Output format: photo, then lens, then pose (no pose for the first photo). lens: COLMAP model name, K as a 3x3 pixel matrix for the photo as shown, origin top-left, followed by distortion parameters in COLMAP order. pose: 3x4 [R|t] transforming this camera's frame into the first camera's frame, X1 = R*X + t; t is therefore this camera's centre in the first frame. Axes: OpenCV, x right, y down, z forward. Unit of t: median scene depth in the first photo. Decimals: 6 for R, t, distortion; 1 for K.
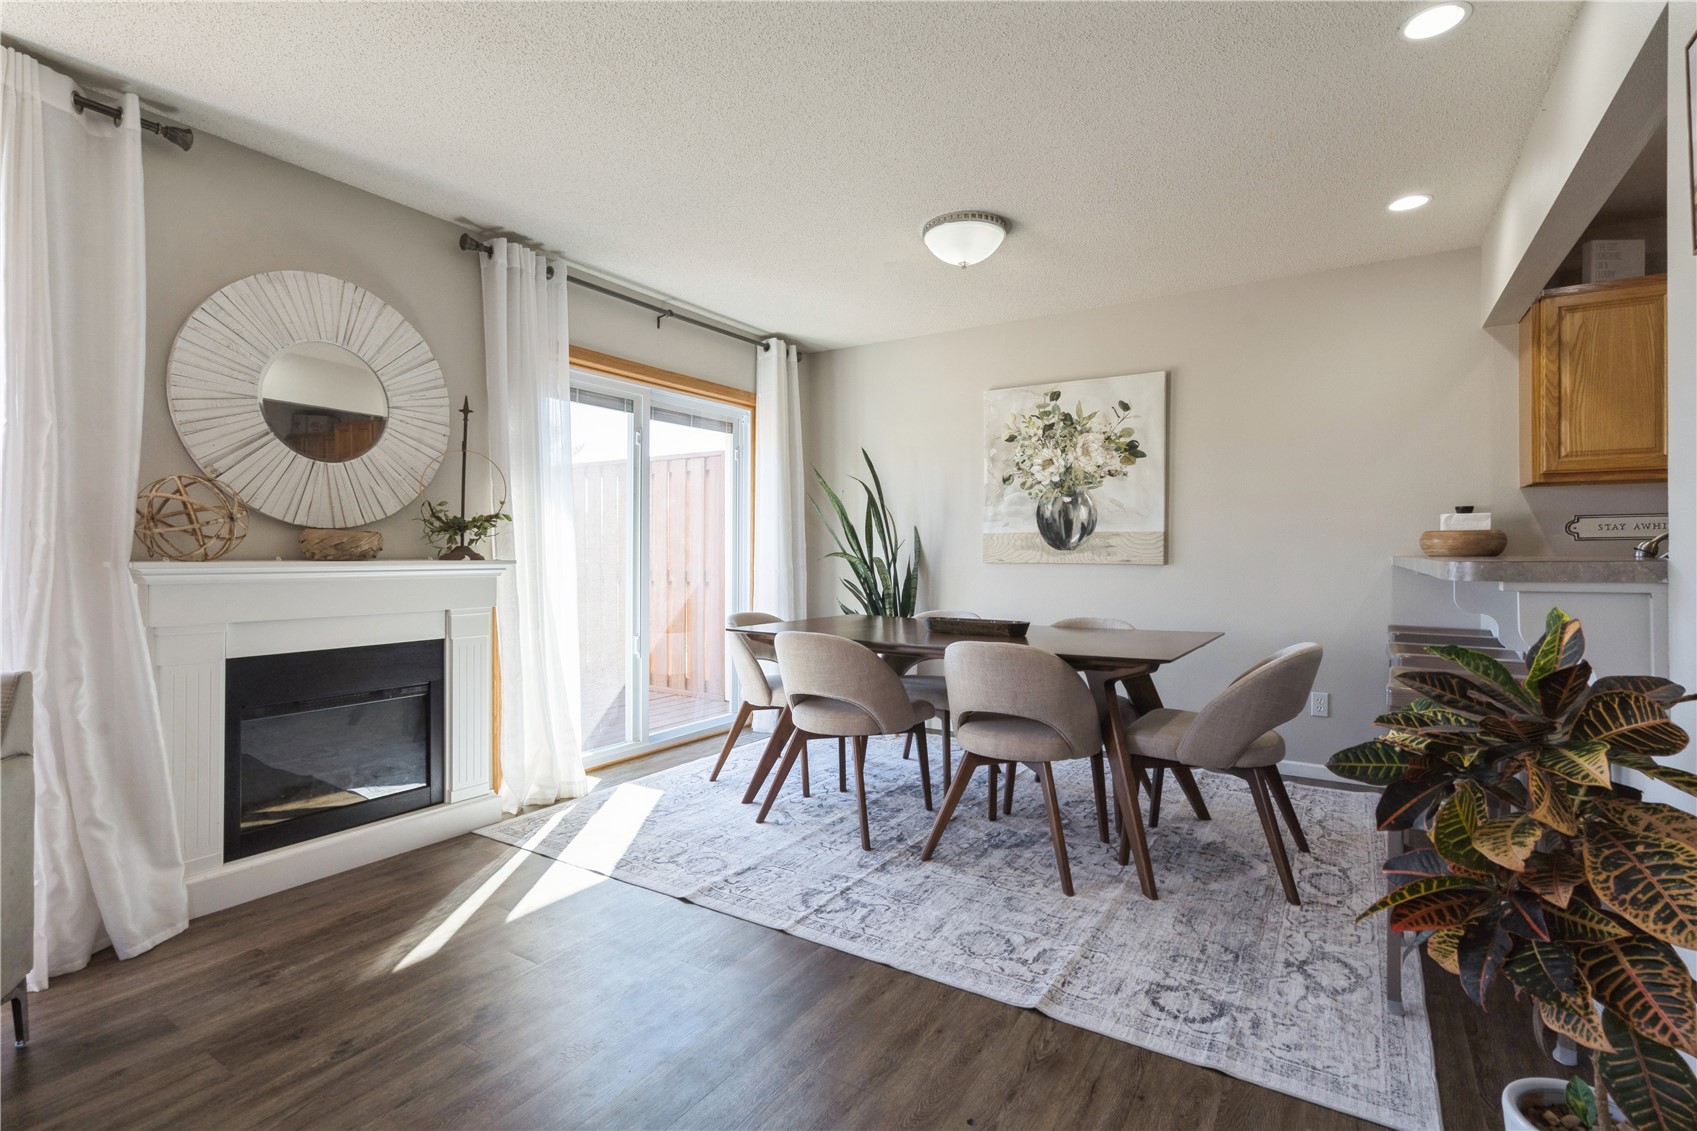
lens RADIAL K [[793.0, 0, 853.4], [0, 793.0, 552.5], [0, 0, 1]] dist [-0.003989, 0.001398]
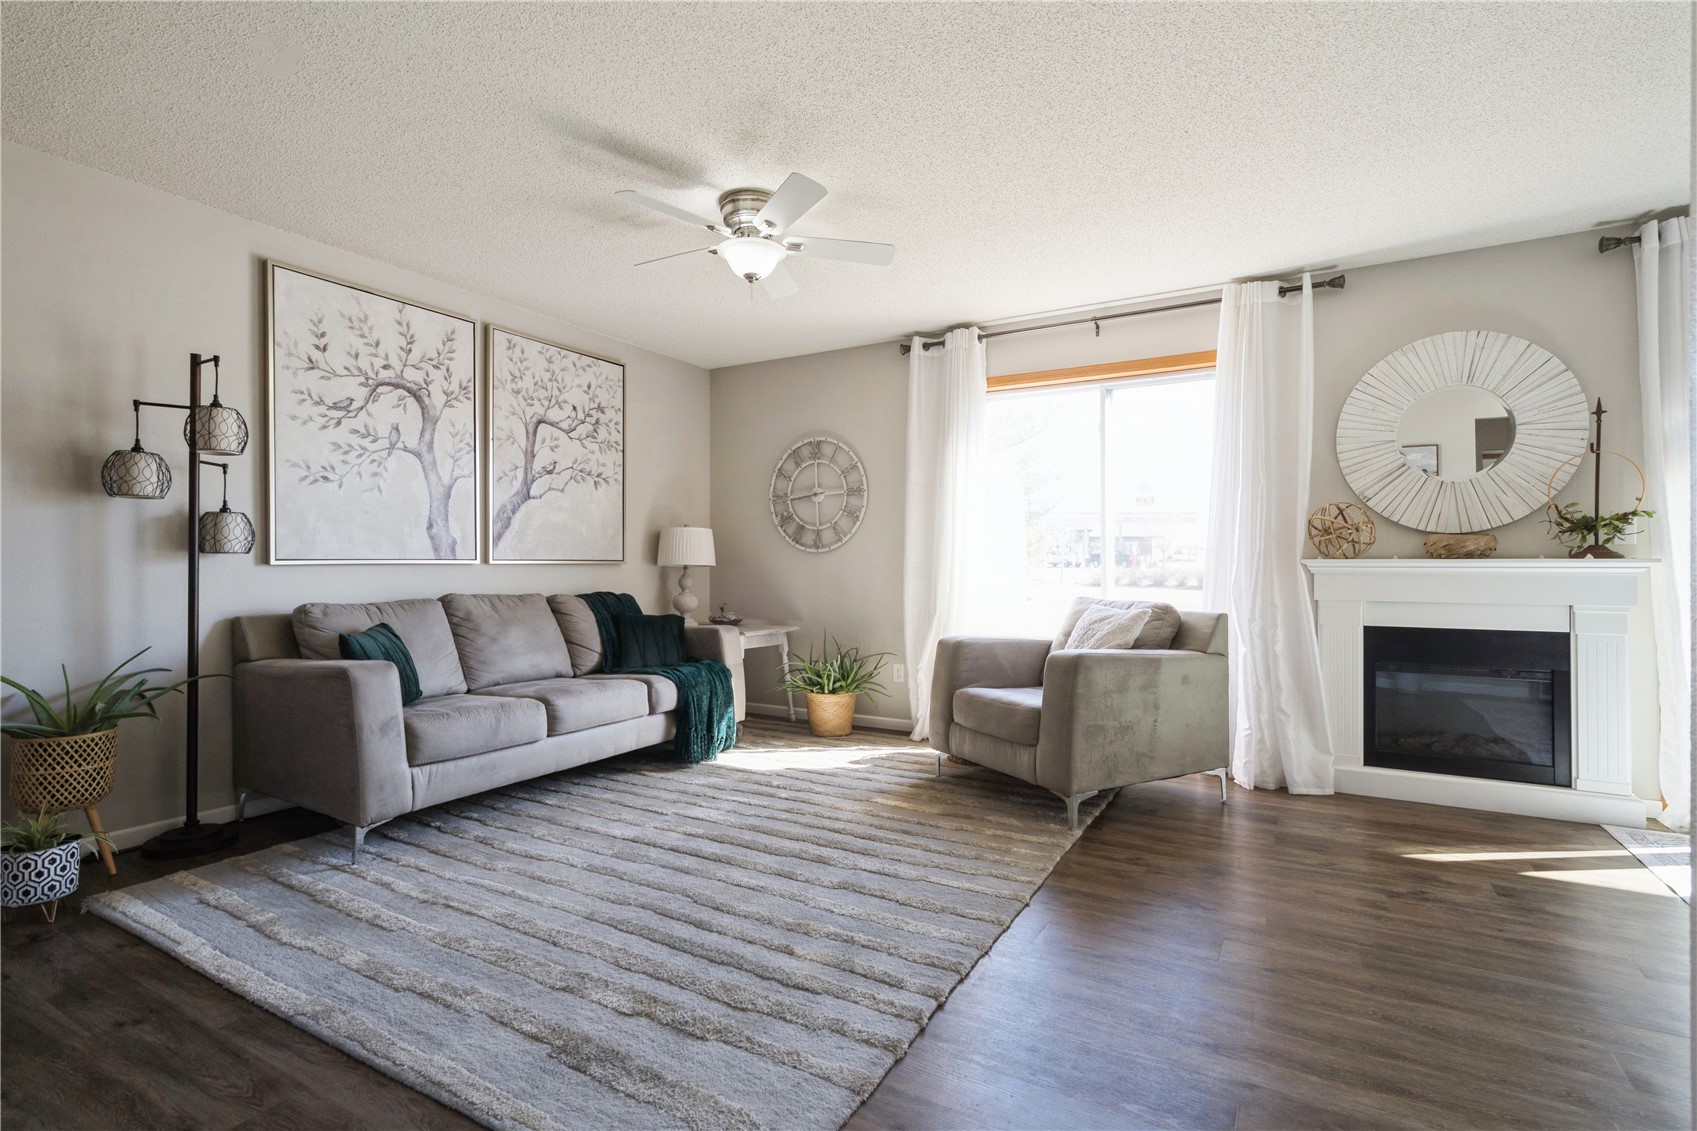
lens RADIAL K [[793.0, 0, 847.9], [0, 793.0, 561.3], [0, 0, 1]] dist [-0.003989, 0.001398]
pose [[0.040817, -0.006002, -0.999149, 0.481799], [0.000669, 0.999982, -0.005980, 0.018326], [0.999166, -0.000424, 0.040820, -0.008084]]
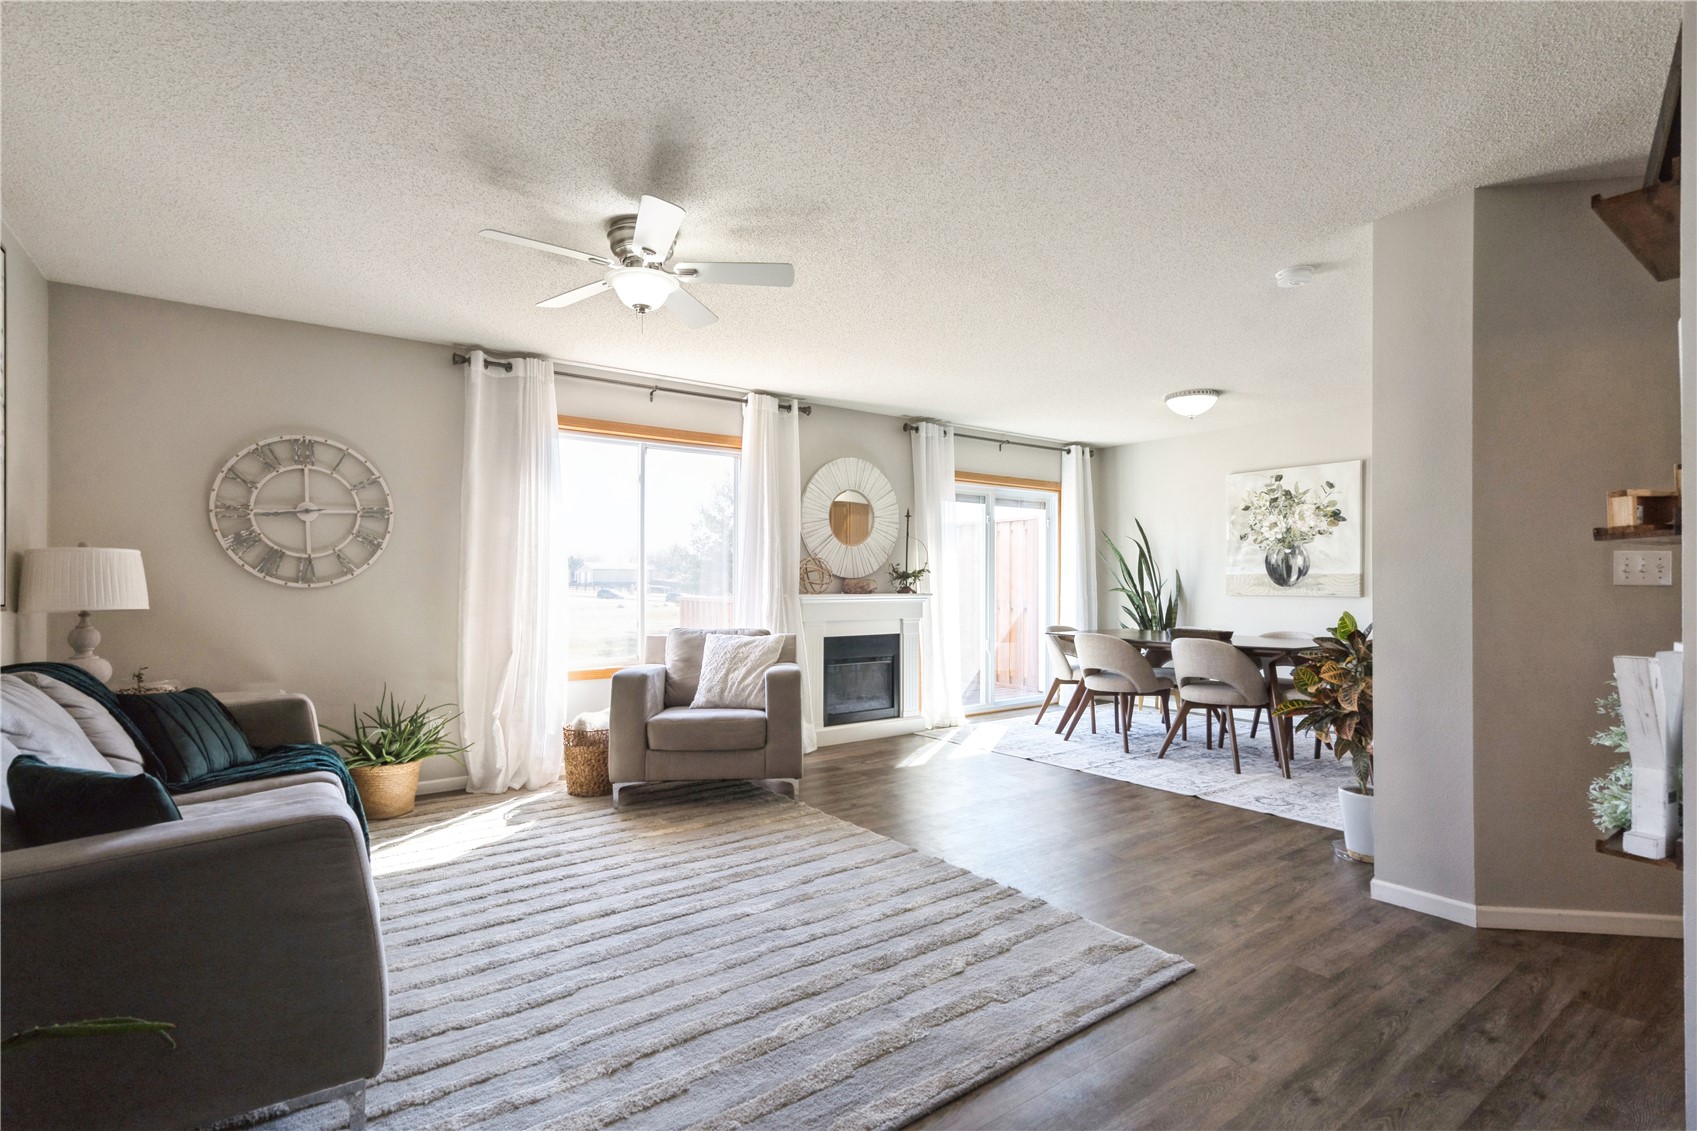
lens RADIAL K [[793.0, 0, 845.9], [0, 793.0, 586.9], [0, 0, 1]] dist [-0.003989, 0.001398]
pose [[0.928431, -0.001942, -0.371500, 0.085148], [0.003120, 0.999992, 0.002569, -0.011810], [0.371492, -0.003544, 0.928429, -0.834392]]
